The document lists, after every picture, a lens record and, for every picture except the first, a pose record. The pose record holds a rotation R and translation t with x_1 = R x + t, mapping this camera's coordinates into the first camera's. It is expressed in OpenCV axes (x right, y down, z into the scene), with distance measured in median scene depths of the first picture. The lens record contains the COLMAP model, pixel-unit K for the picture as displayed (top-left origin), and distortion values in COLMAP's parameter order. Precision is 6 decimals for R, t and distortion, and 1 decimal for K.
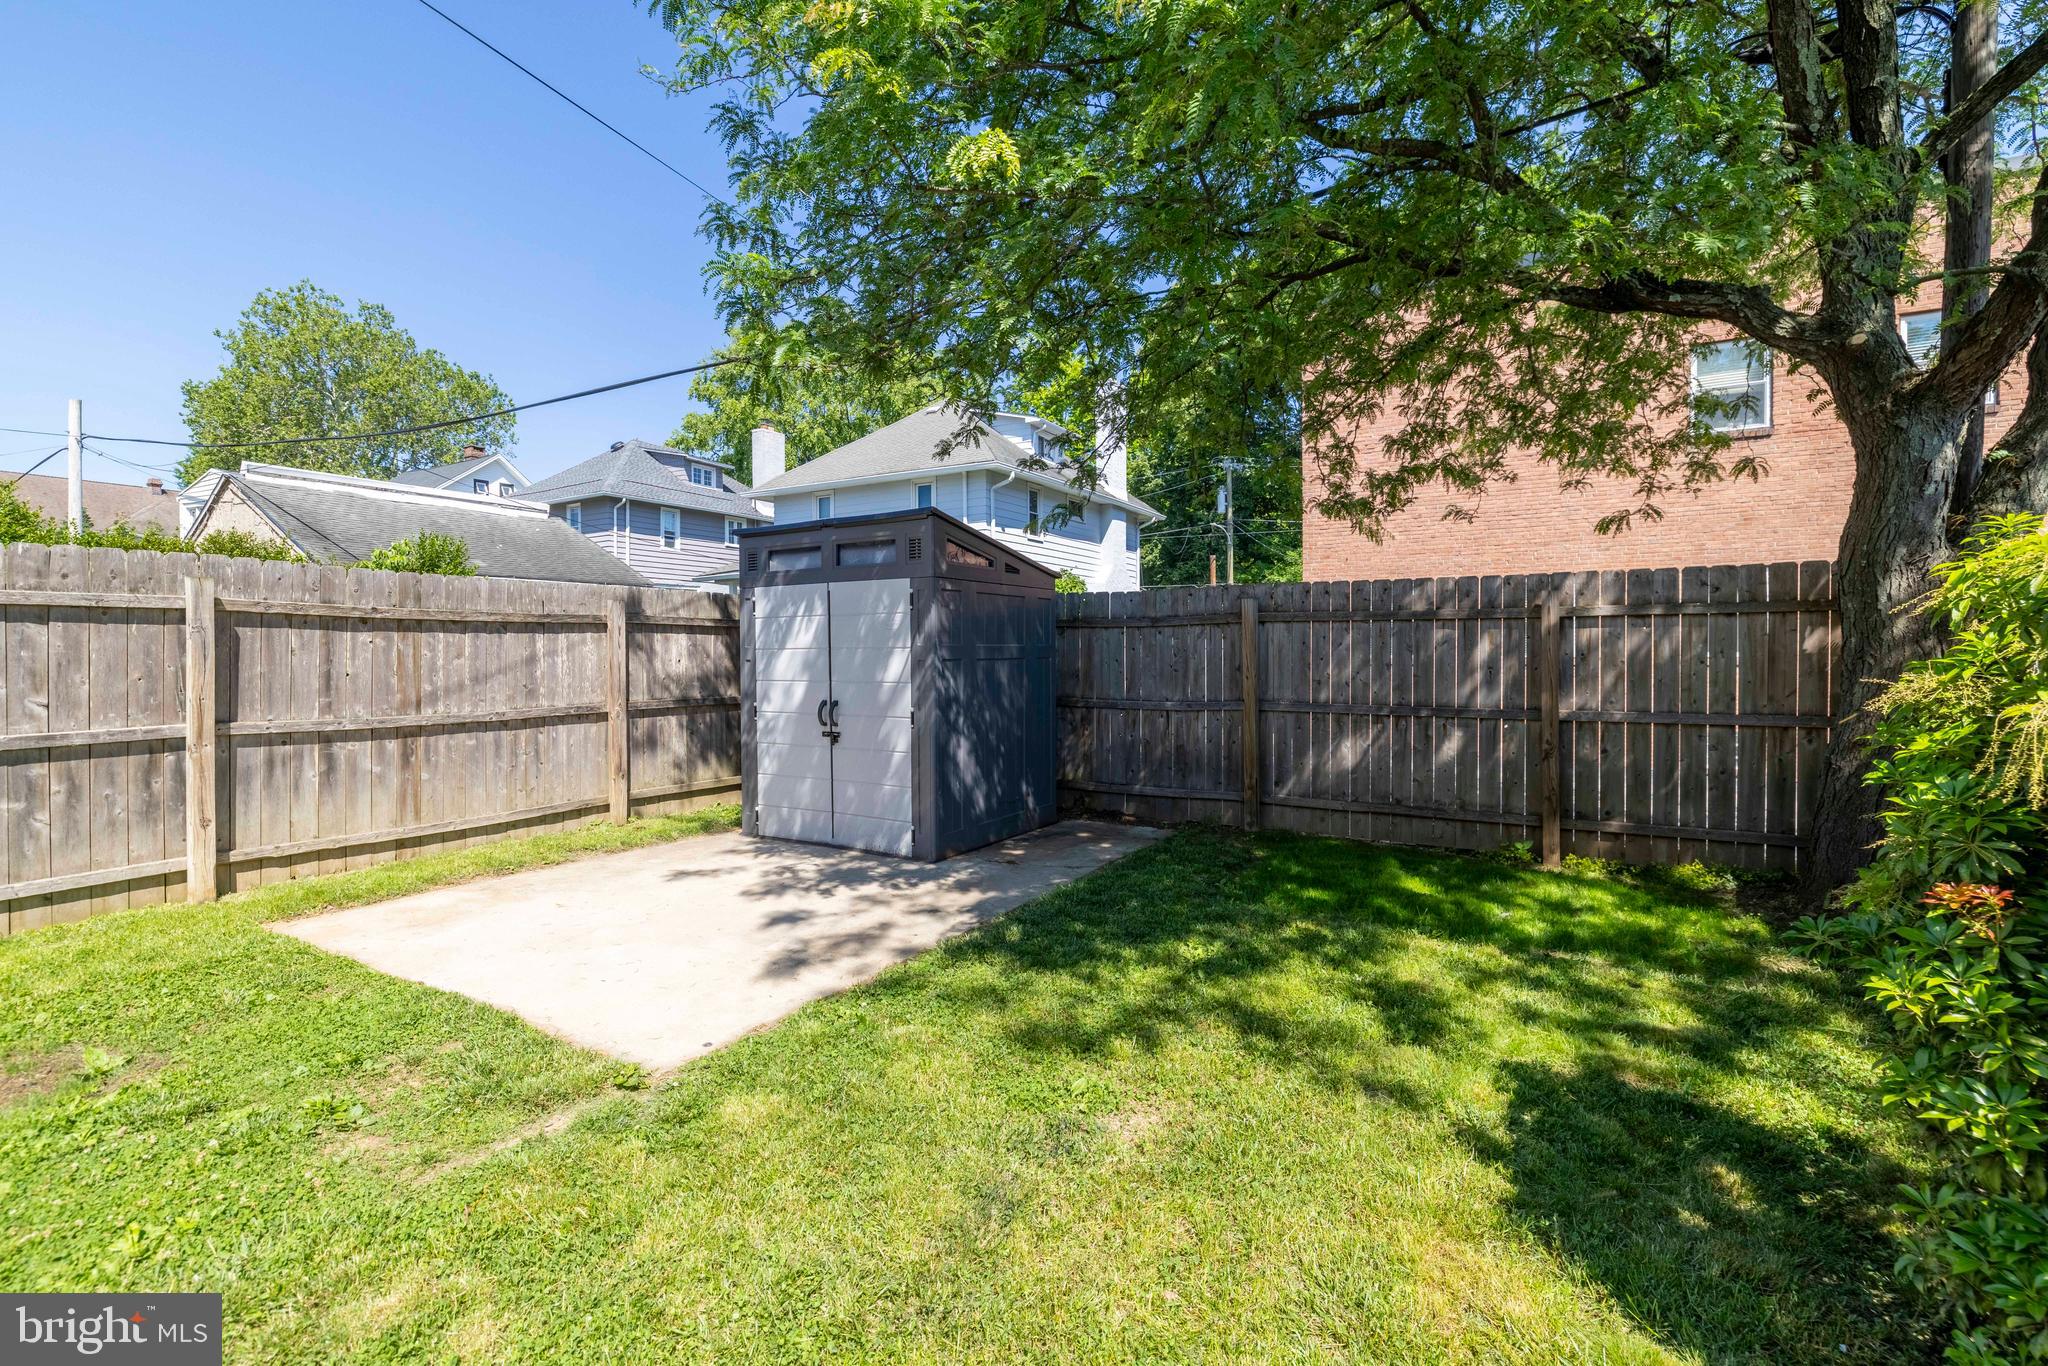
lens RADIAL K [[929.0, 0, 1024.7], [0, 929.0, 669.9], [0, 0, 1]] dist [-0.003175, -0.000290]
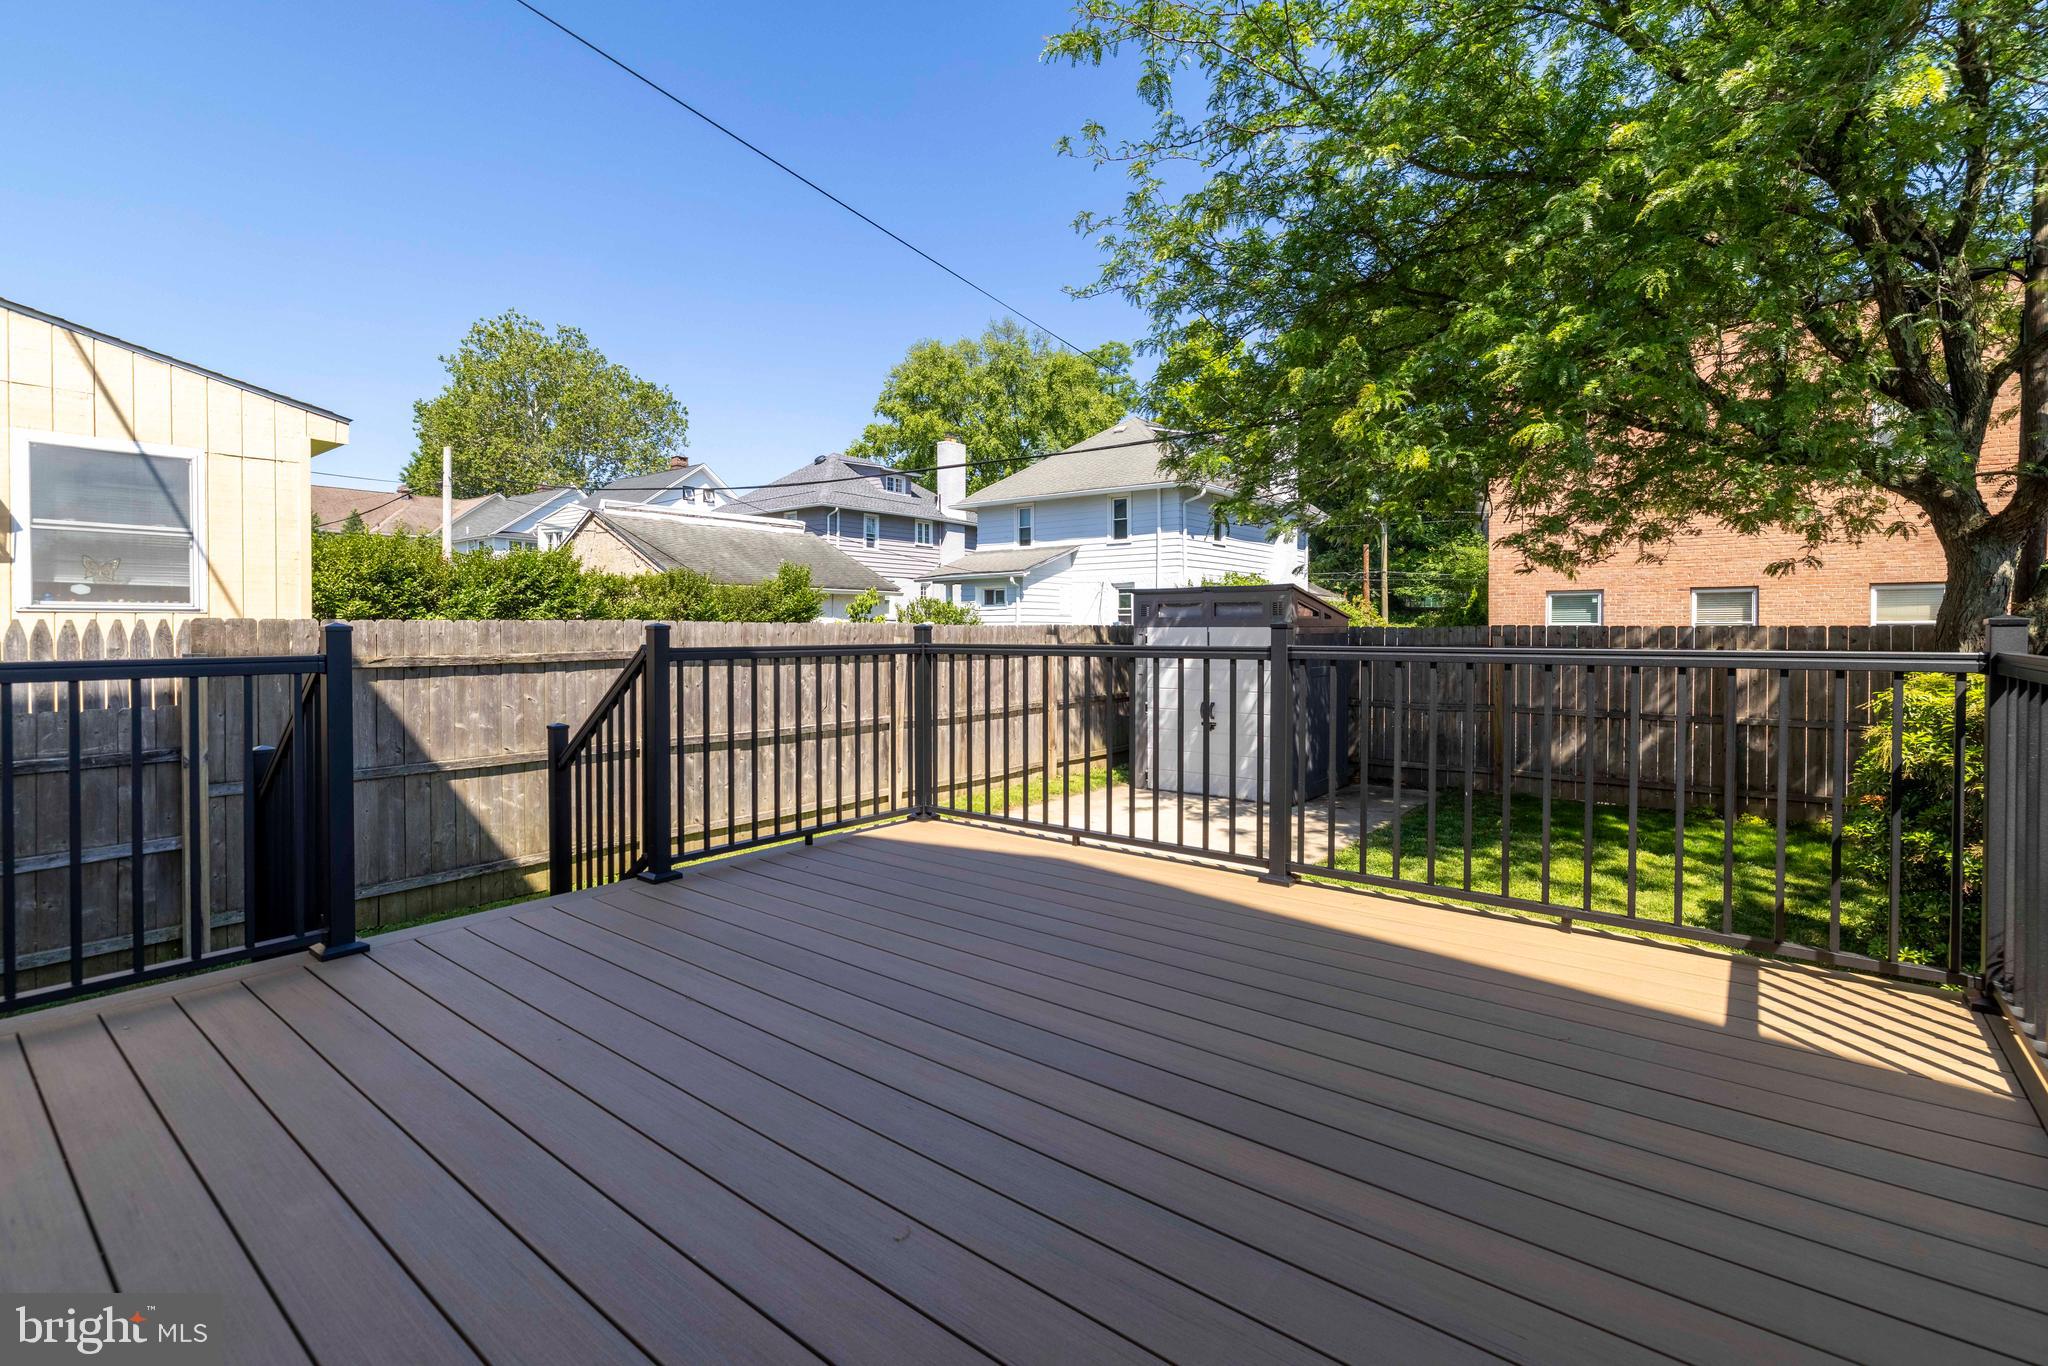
lens RADIAL K [[929.0, 0, 959.4], [0, 929.0, 644.7], [0, 0, 1]] dist [-0.003175, -0.000290]
pose [[0.984869, -0.000017, -0.173300, -0.332071], [0.000531, 0.999996, 0.002920, -0.065353], [0.173299, -0.002968, 0.984865, -0.572666]]
